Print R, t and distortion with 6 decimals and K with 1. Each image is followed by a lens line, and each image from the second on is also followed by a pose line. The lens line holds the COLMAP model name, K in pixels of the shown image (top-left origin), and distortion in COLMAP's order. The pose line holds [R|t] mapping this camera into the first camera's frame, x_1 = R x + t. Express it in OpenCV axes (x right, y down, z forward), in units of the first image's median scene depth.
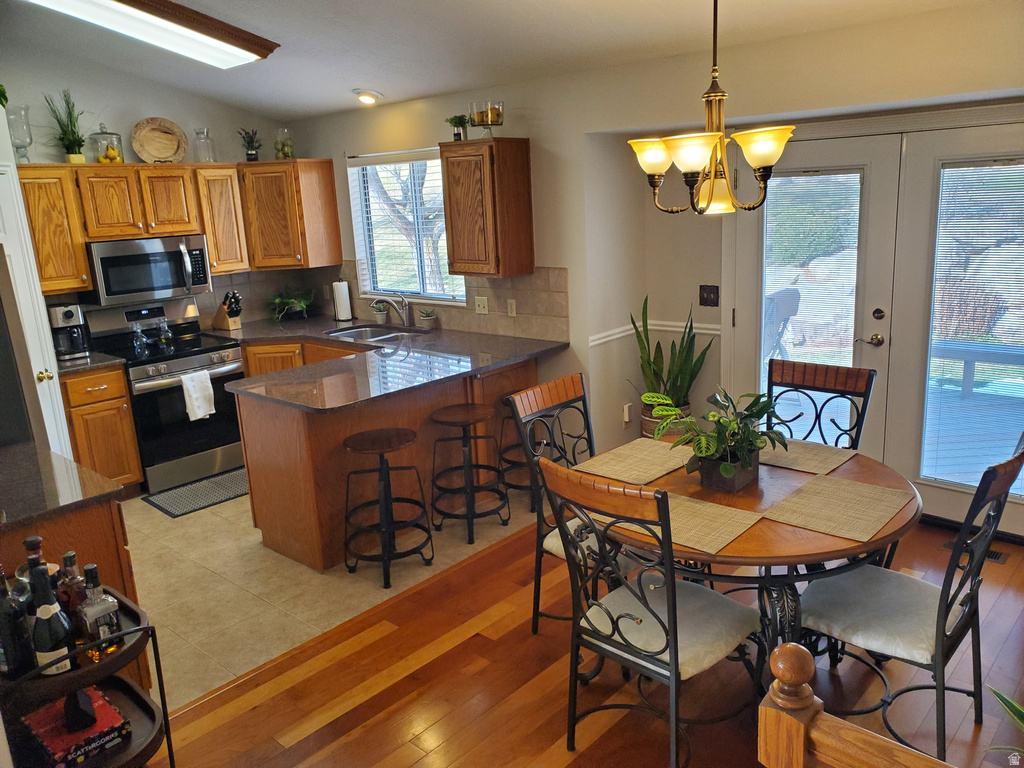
lens RADIAL K [[808.1, 0, 514.6], [0, 808.1, 380.4], [0, 0, 1]] dist [0.036021, 0.002480]
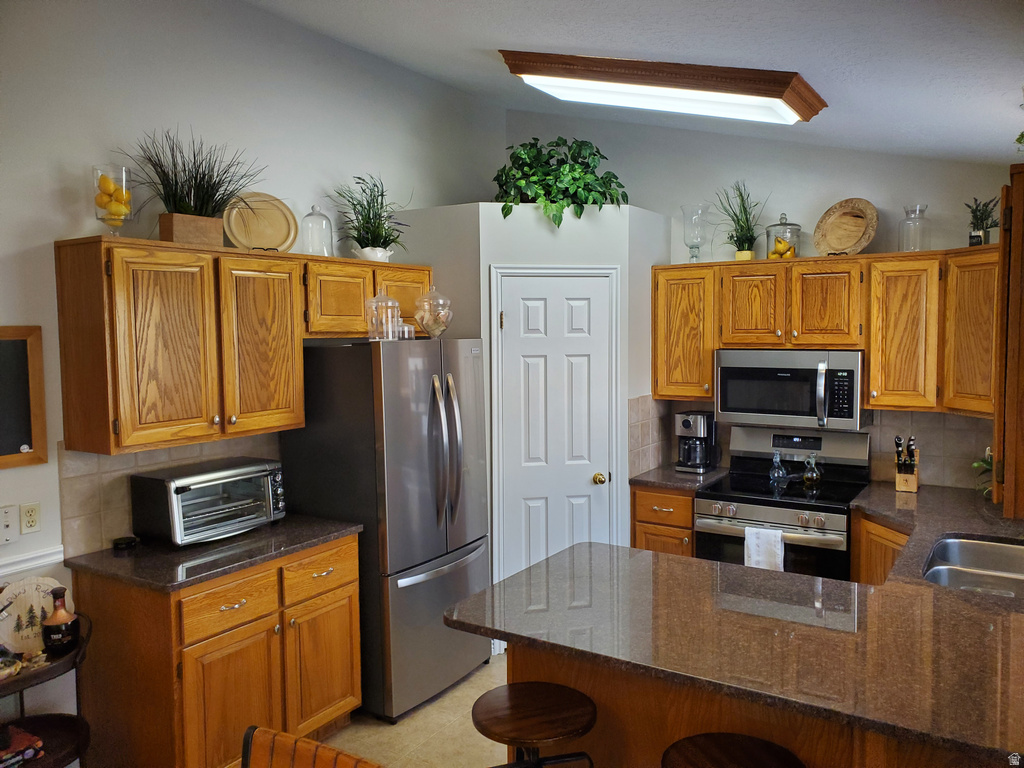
lens RADIAL K [[808.1, 0, 512.8], [0, 808.1, 374.9], [0, 0, 1]] dist [0.036021, 0.002480]
pose [[0.173115, 0.115487, -0.978107, 0.288606], [-0.225959, 0.971269, 0.074687, -0.152446], [0.958631, 0.208083, 0.194236, 0.606169]]
